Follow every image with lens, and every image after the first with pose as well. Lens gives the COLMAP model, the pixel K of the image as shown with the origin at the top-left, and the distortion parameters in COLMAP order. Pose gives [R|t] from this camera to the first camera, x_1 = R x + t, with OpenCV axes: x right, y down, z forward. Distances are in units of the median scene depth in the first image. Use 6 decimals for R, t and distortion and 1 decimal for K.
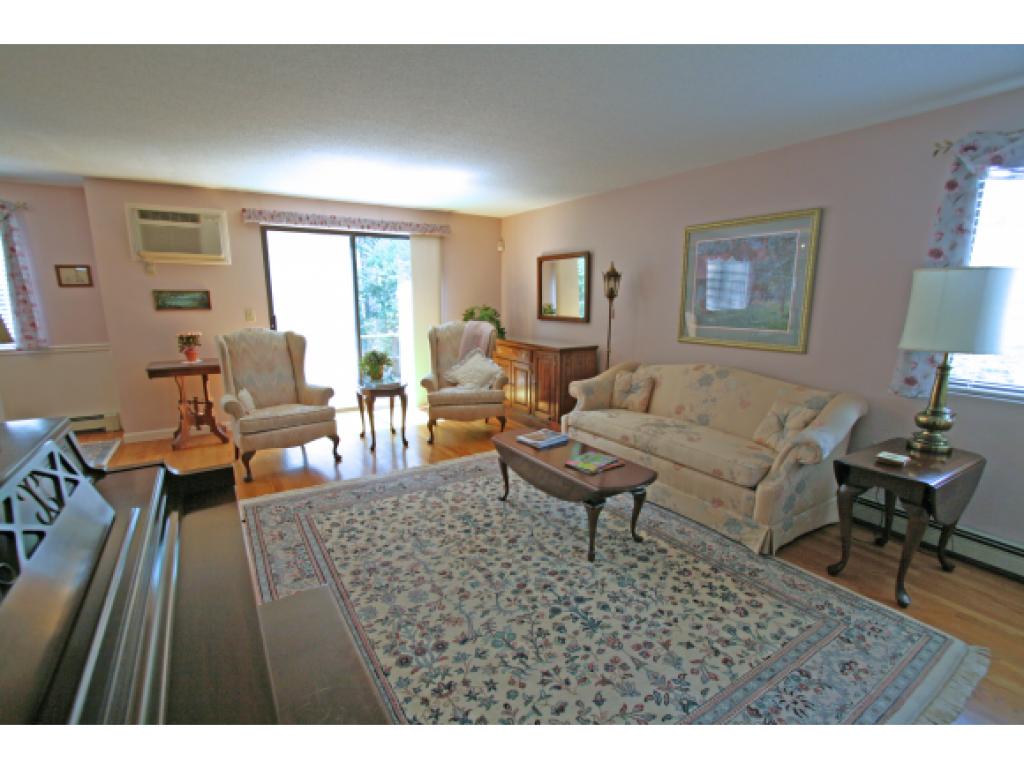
lens RADIAL K [[475.1, 0, 510.9], [0, 475.1, 391.9], [0, 0, 1]] dist [-0.015500, 0.001546]
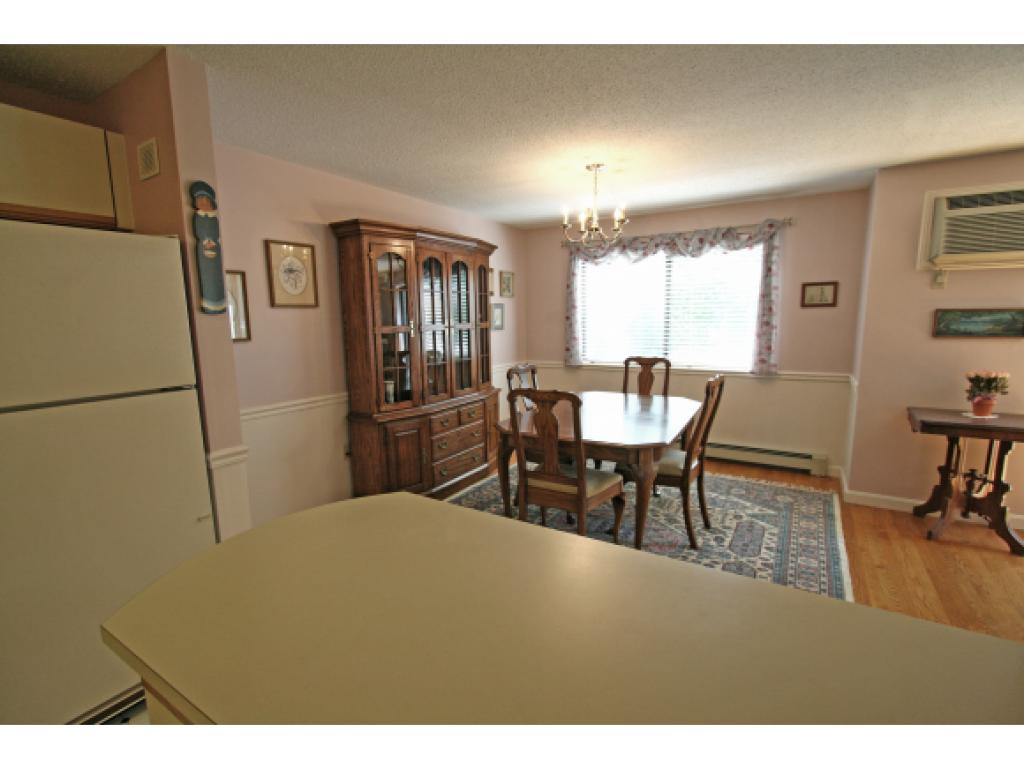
lens RADIAL K [[475.1, 0, 506.0], [0, 475.1, 391.4], [0, 0, 1]] dist [-0.015500, 0.001546]
pose [[0.434173, 0.129511, -0.891471, -0.525264], [-0.165028, 0.984299, 0.062623, -0.039636], [0.885584, 0.119928, 0.448729, 0.153848]]
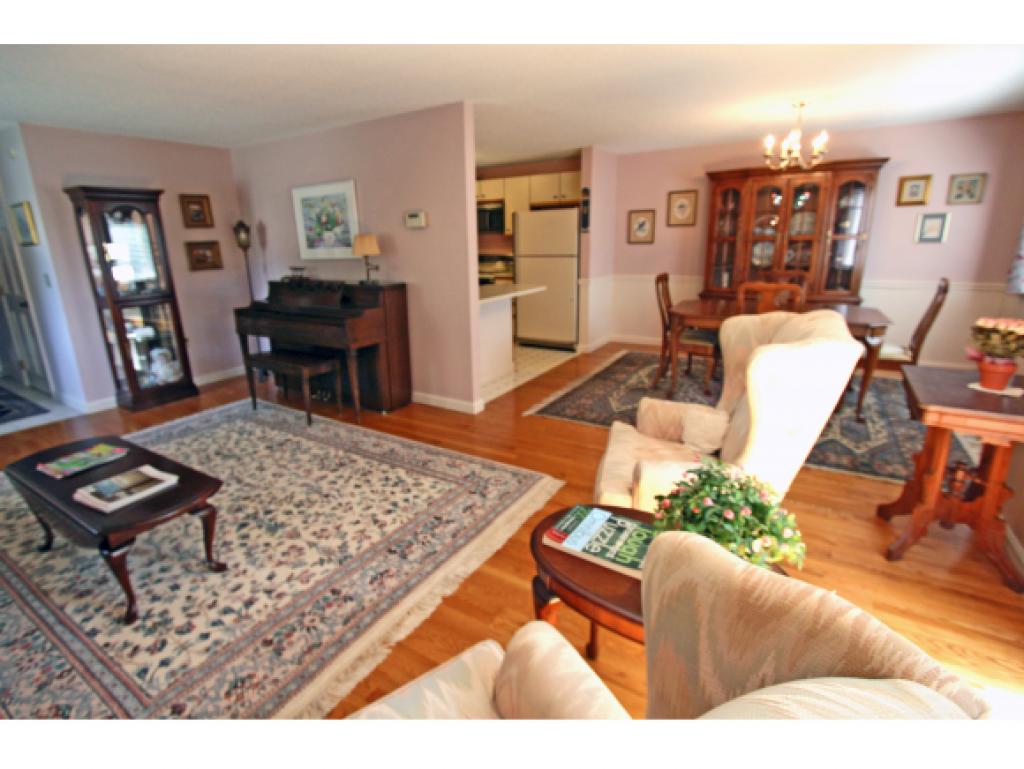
lens RADIAL K [[493.9, 0, 491.8], [0, 493.9, 365.1], [0, 0, 1]] dist [-0.019459, 0.001579]
pose [[-0.907285, 0.121980, -0.402436, -0.119058], [-0.064676, 0.905141, 0.420163, -0.330252], [0.415513, 0.407236, -0.813331, 1.590433]]
